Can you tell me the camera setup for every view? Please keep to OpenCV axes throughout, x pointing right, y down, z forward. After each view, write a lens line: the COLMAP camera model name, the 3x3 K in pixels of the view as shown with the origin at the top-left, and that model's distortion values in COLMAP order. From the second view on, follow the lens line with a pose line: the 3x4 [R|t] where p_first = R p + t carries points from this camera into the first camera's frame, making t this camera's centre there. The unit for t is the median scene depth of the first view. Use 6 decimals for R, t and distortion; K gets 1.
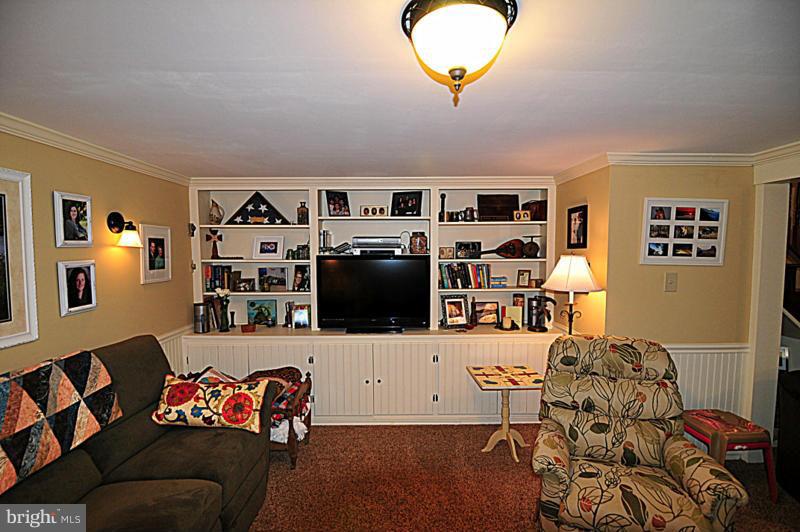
lens RADIAL K [[387.4, 0, 396.7], [0, 387.4, 277.3], [0, 0, 1]] dist [-0.000236, -0.002187]
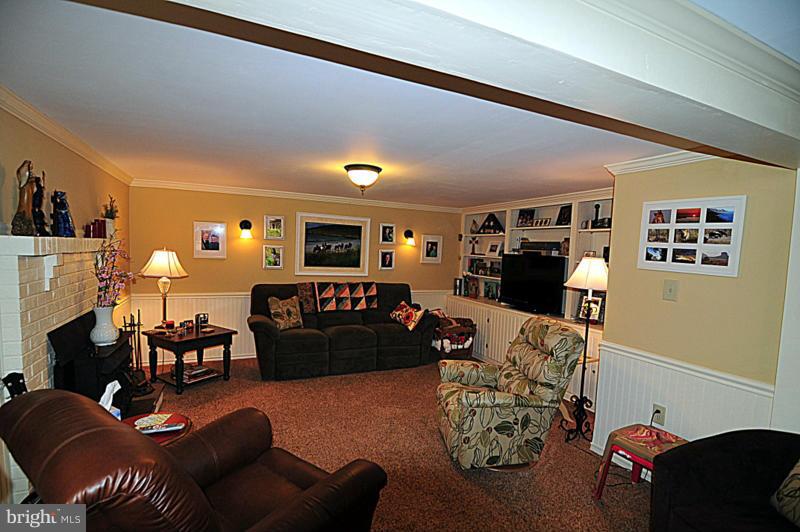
lens RADIAL K [[387.4, 0, 402.8], [0, 387.4, 270.1], [0, 0, 1]] dist [-0.000236, -0.002187]
pose [[0.408967, 0.070030, -0.909858, 1.296739], [-0.105290, 0.994013, 0.029181, 0.004927], [0.906454, 0.083865, 0.413892, 0.036093]]
